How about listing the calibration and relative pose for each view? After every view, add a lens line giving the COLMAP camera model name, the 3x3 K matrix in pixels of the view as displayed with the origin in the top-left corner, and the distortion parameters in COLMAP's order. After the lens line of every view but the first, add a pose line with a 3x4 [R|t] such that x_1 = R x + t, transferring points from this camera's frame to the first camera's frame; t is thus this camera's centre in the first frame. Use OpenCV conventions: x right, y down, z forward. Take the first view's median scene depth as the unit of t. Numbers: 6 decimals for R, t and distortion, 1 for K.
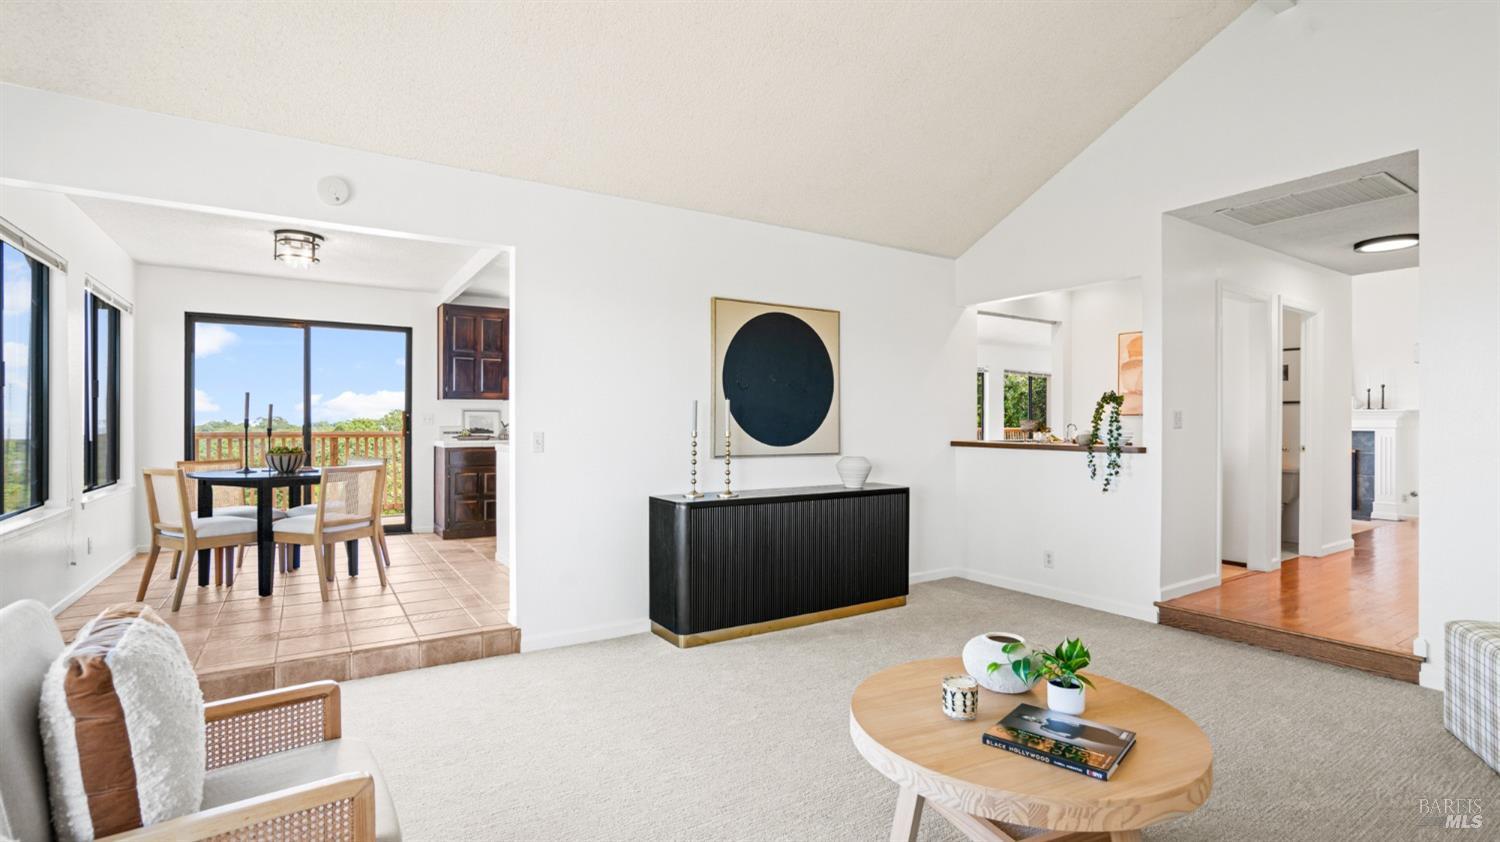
lens RADIAL K [[698.2, 0, 741.6], [0, 698.2, 421.9], [0, 0, 1]] dist [-0.043152, 0.025640]
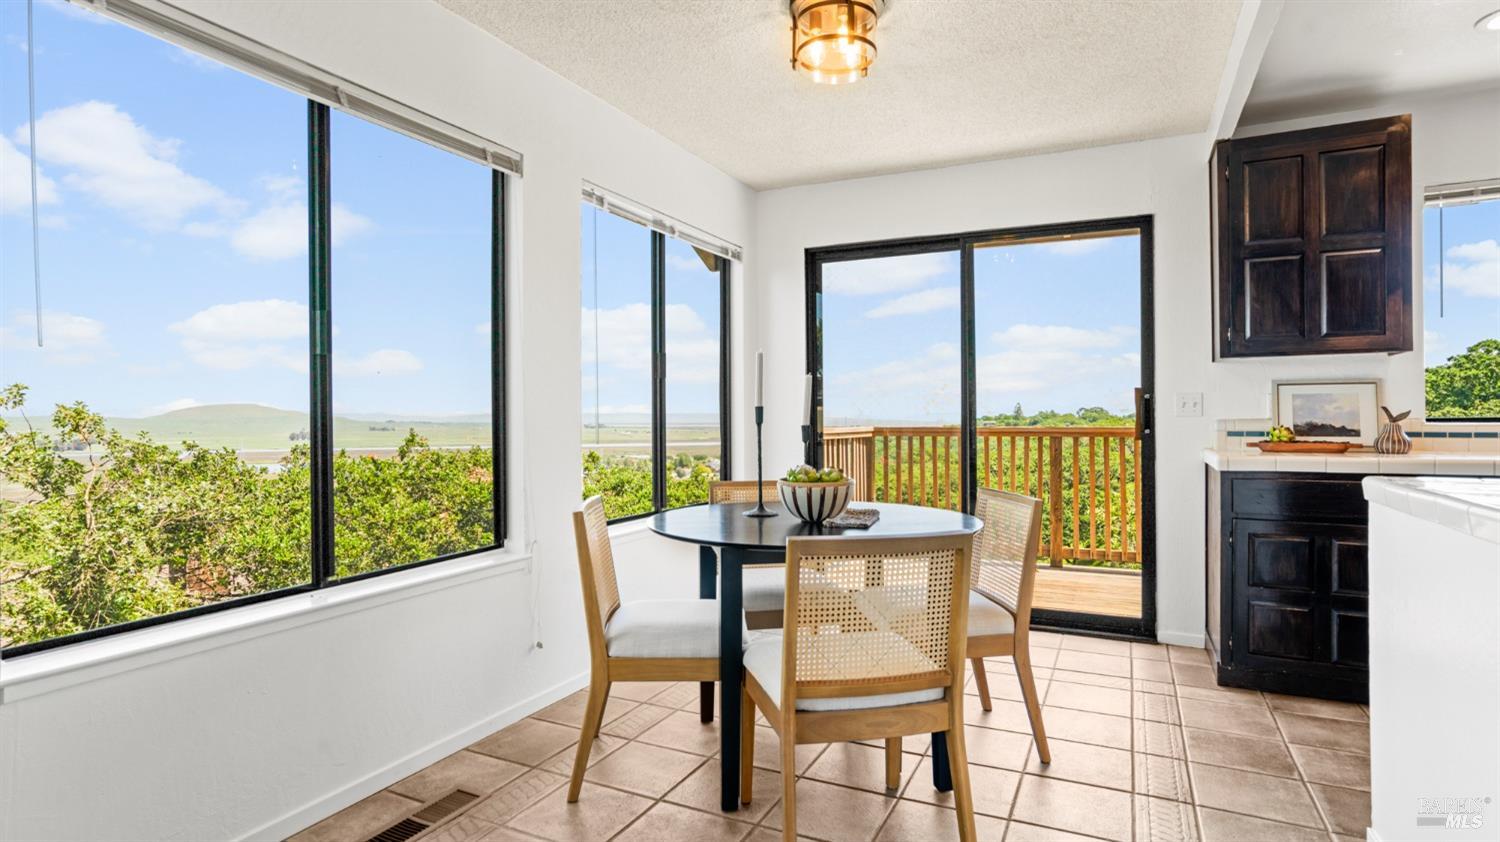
lens RADIAL K [[804.0, 0, 748.8], [0, 804.0, 415.3], [0, 0, 1]] dist [-0.026761, 0.039568]
pose [[0.541423, -0.009030, -0.840702, -0.165954], [0.007686, 0.999954, -0.005790, 0.004210], [0.840715, -0.003327, 0.541468, 0.474038]]
